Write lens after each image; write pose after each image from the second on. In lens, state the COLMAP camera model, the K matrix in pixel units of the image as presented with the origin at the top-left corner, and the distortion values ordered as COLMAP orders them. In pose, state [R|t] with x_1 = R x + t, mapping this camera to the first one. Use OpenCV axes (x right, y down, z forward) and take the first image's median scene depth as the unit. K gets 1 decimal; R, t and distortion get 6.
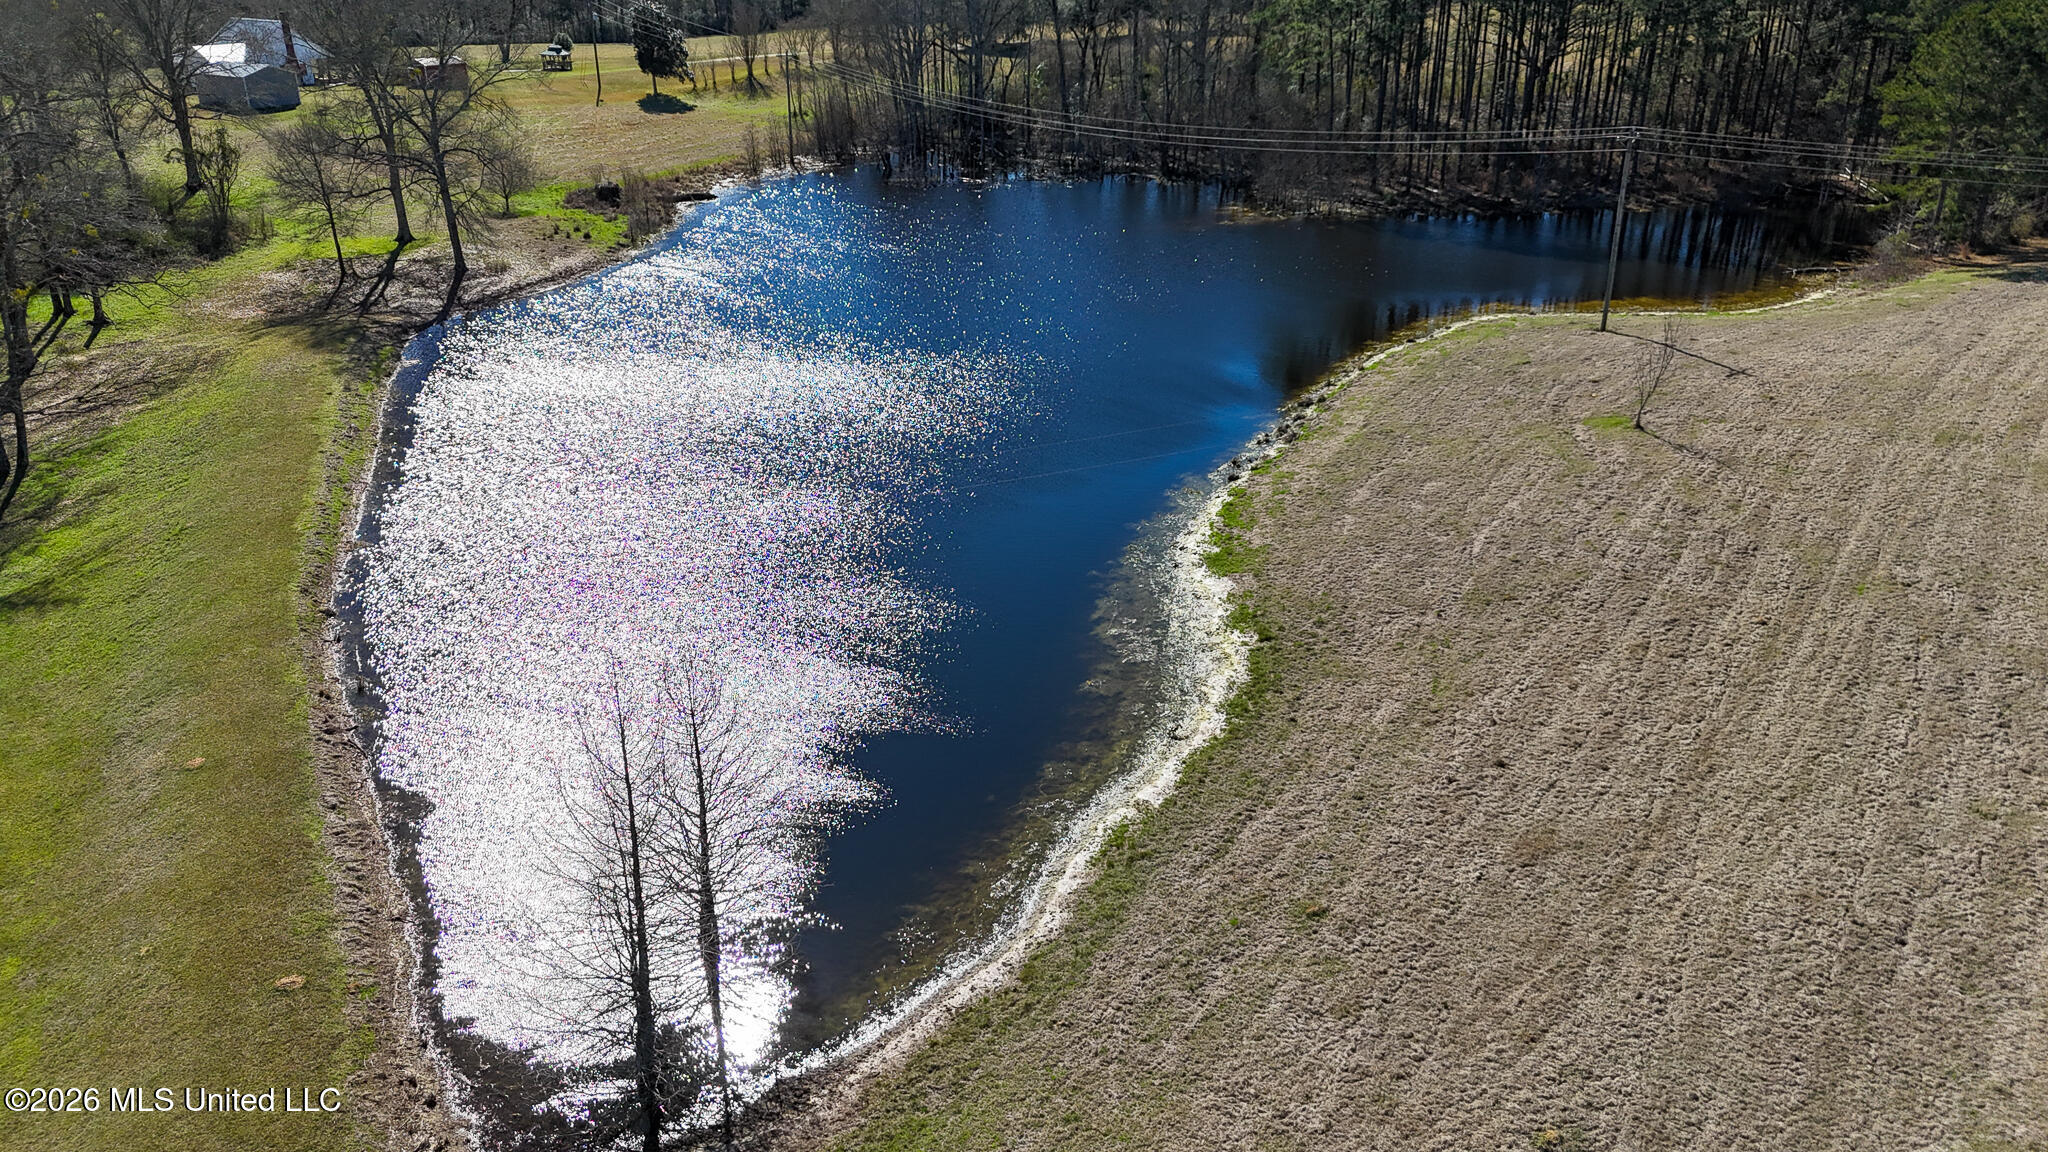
lens RADIAL K [[1508.1, 0, 1029.2], [0, 1508.1, 568.7], [0, 0, 1]] dist [0.080751, -0.073054]
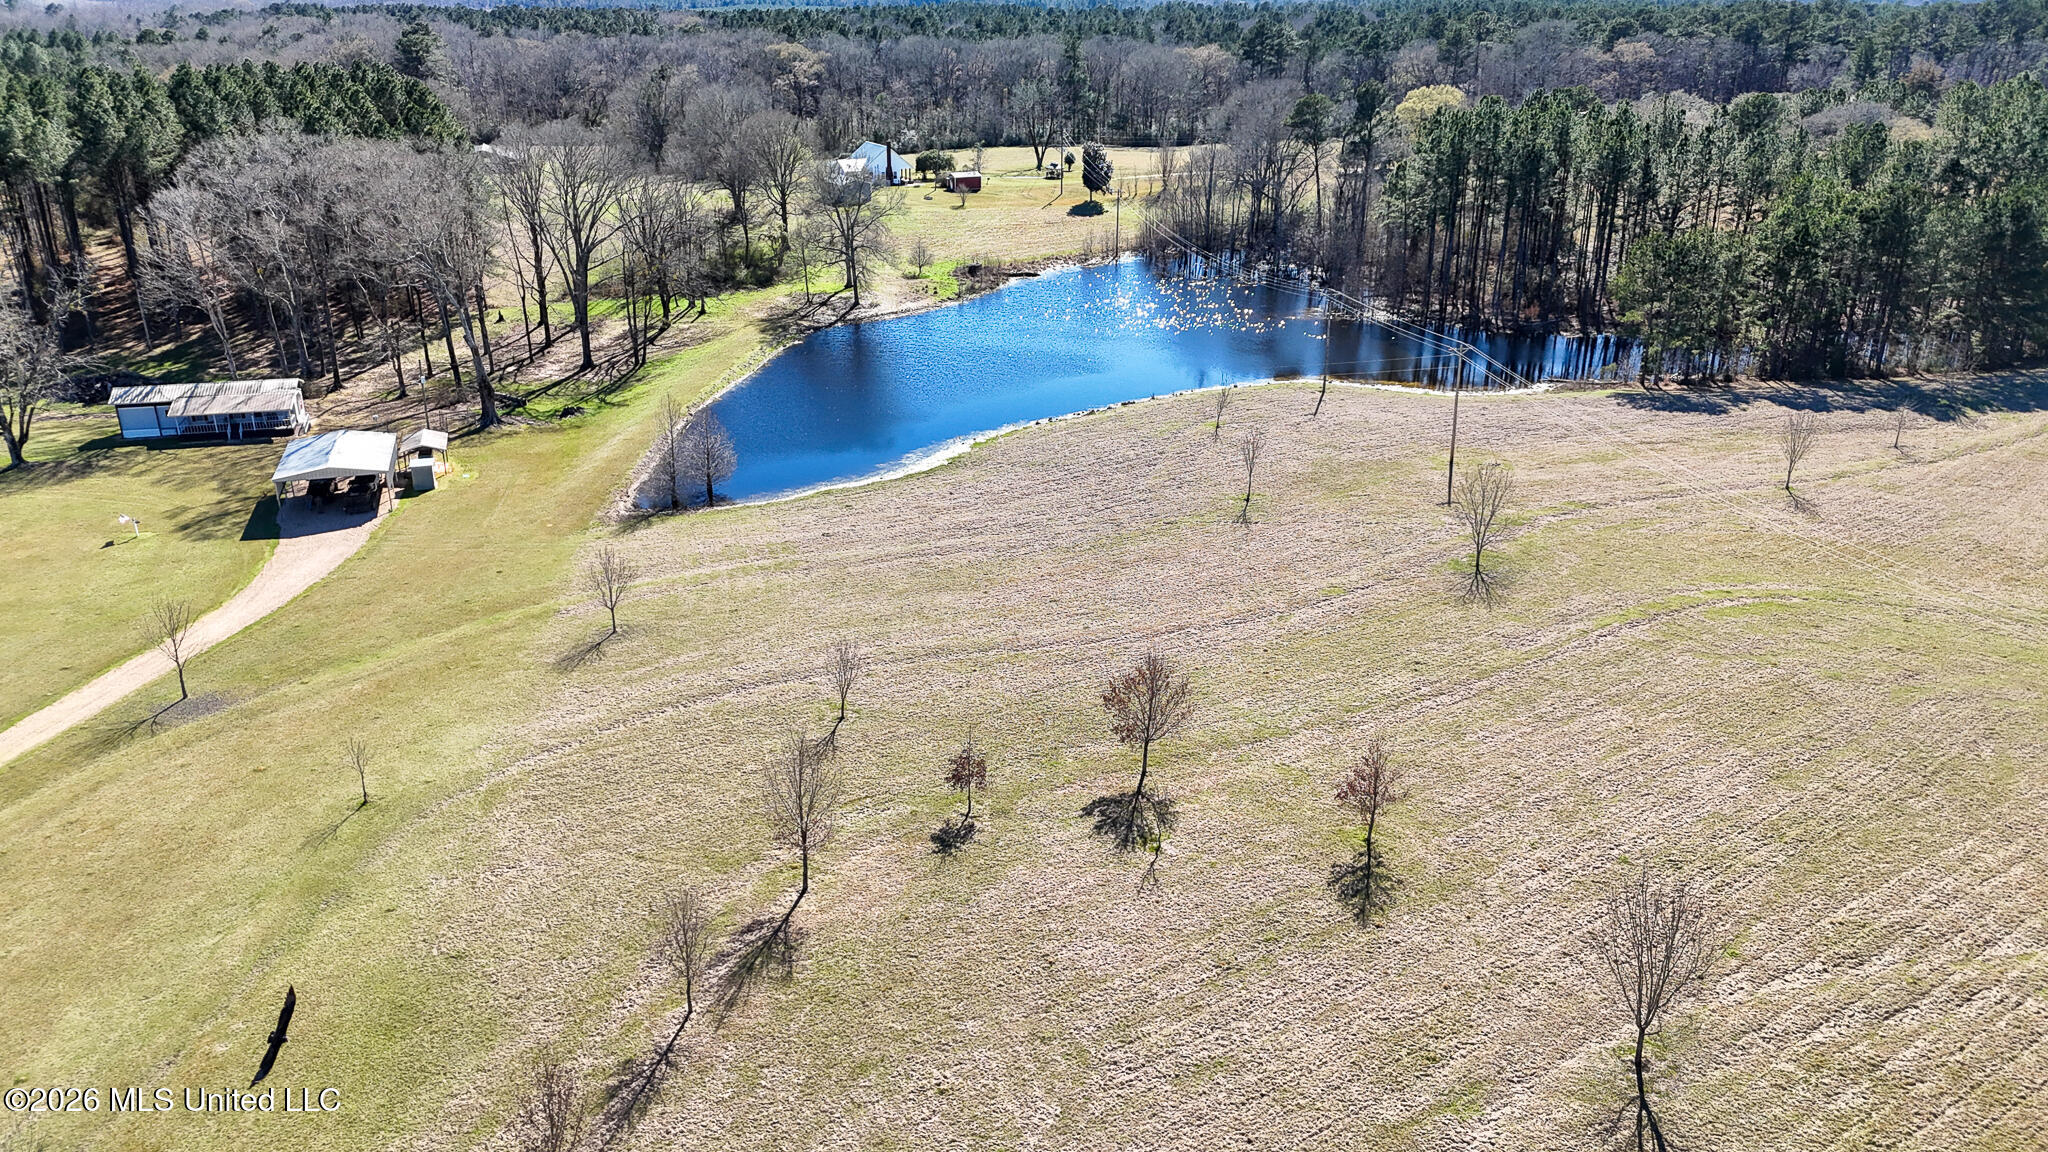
lens RADIAL K [[1508.1, 0, 1024.2], [0, 1508.1, 565.9], [0, 0, 1]] dist [0.080751, -0.073054]
pose [[0.893558, 0.168558, -0.416104, 0.593980], [-0.181289, 0.983388, 0.009049, 0.074511], [0.410717, 0.067349, 0.909272, -0.594493]]
